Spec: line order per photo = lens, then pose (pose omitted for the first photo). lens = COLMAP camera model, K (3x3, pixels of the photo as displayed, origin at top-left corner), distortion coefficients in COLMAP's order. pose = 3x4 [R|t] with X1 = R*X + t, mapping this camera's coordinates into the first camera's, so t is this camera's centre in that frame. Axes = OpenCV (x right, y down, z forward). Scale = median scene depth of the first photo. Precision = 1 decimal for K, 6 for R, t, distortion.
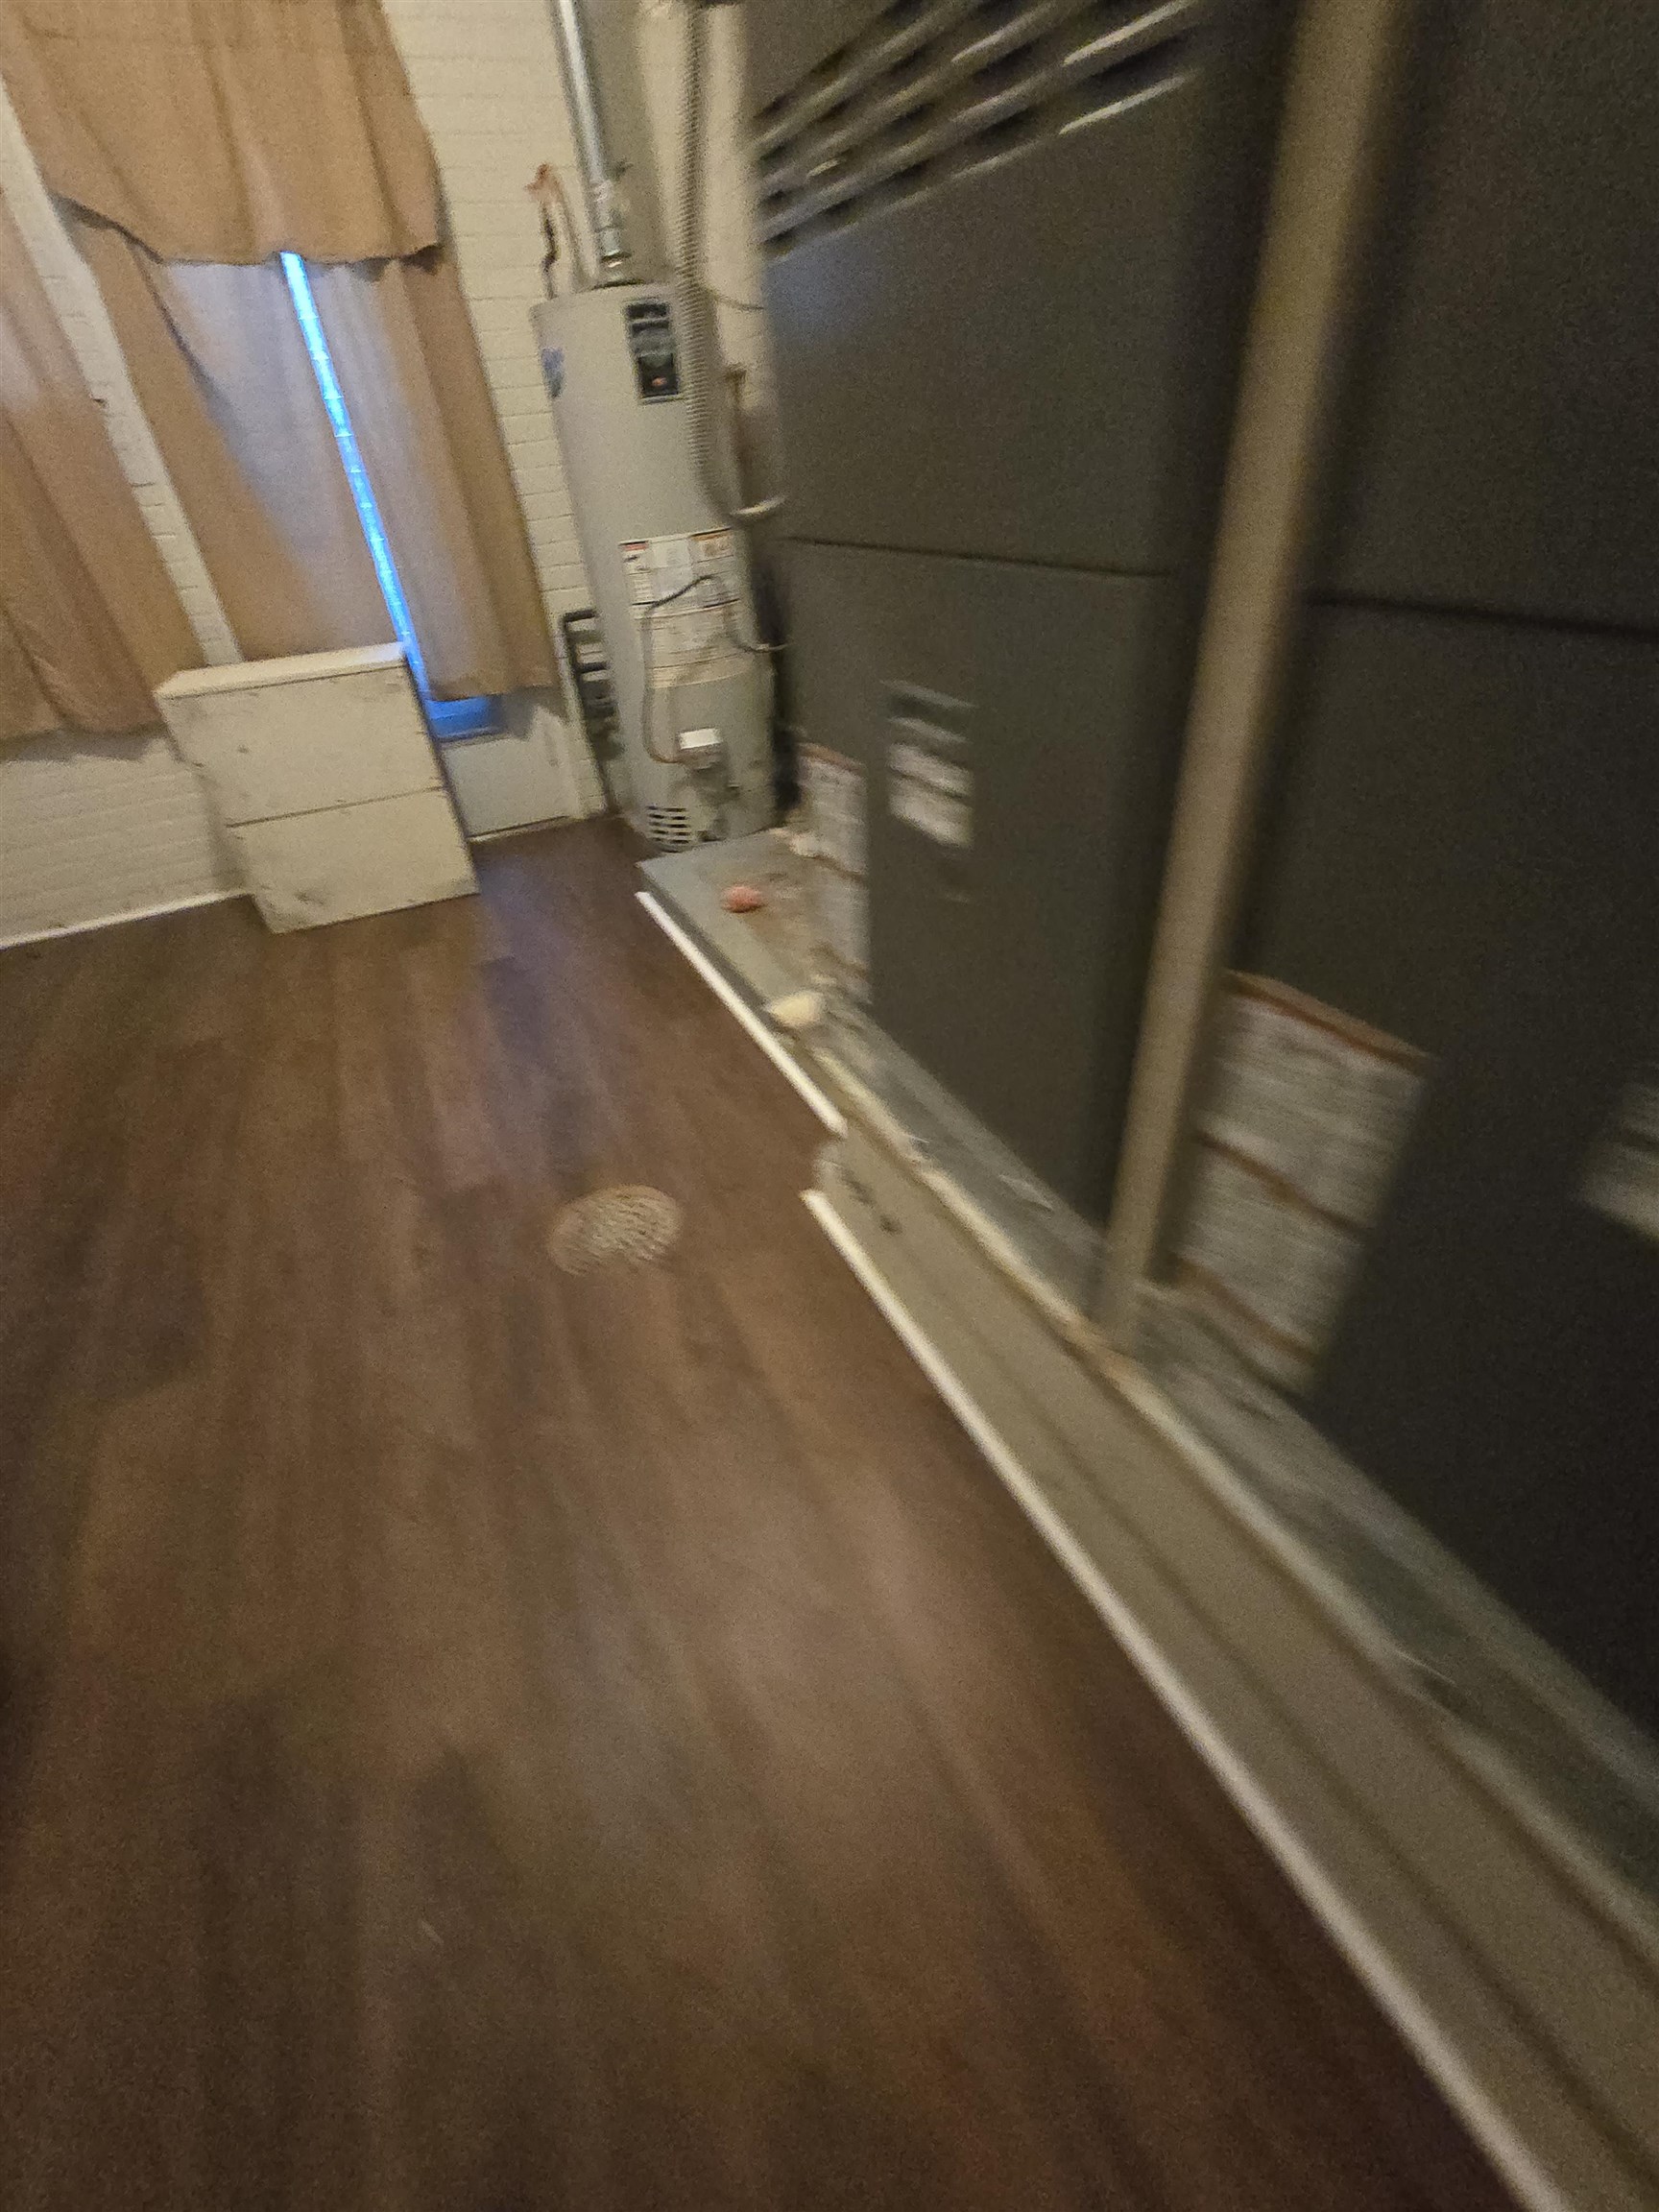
lens RADIAL K [[902.4, 0, 839.0], [0, 902.4, 1109.3], [0, 0, 1]] dist [-0.011541, 0.000683]
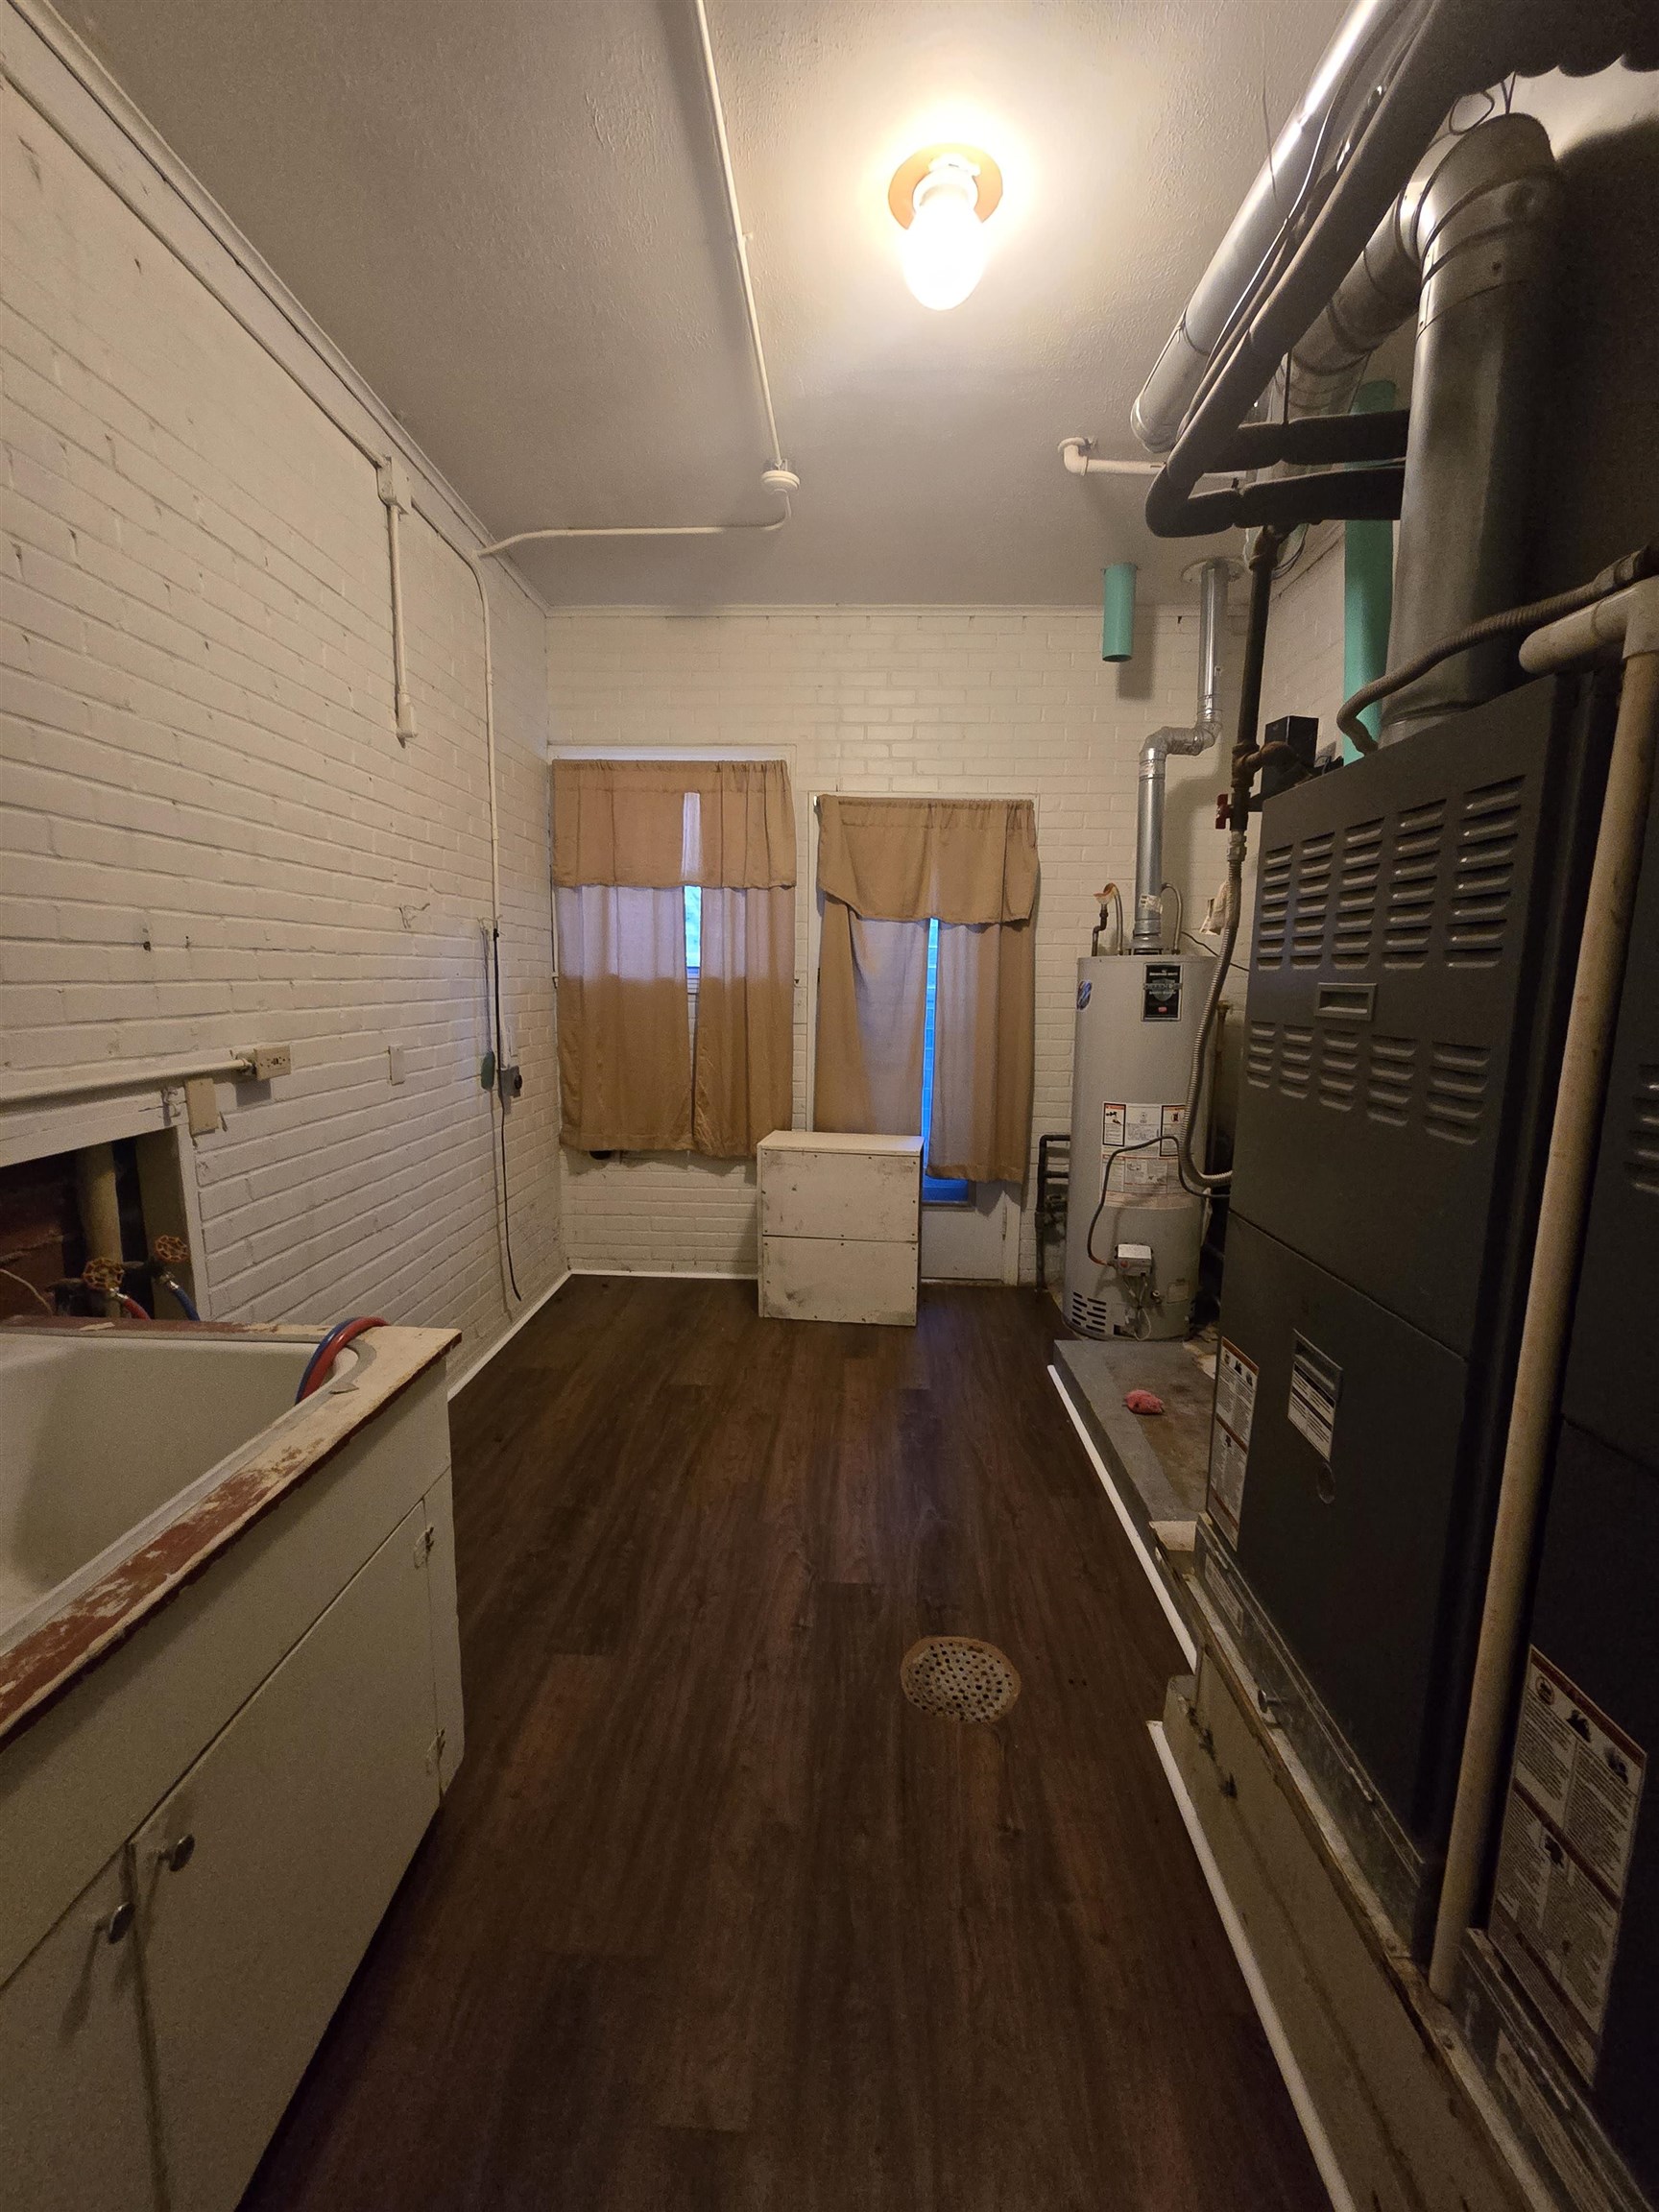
lens RADIAL K [[902.4, 0, 825.4], [0, 902.4, 1117.1], [0, 0, 1]] dist [-0.011541, 0.000683]
pose [[0.875235, 0.151750, -0.459277, 0.004239], [-0.344064, 0.862700, -0.370632, 0.006030], [0.339975, 0.482411, 0.807277, -0.181205]]
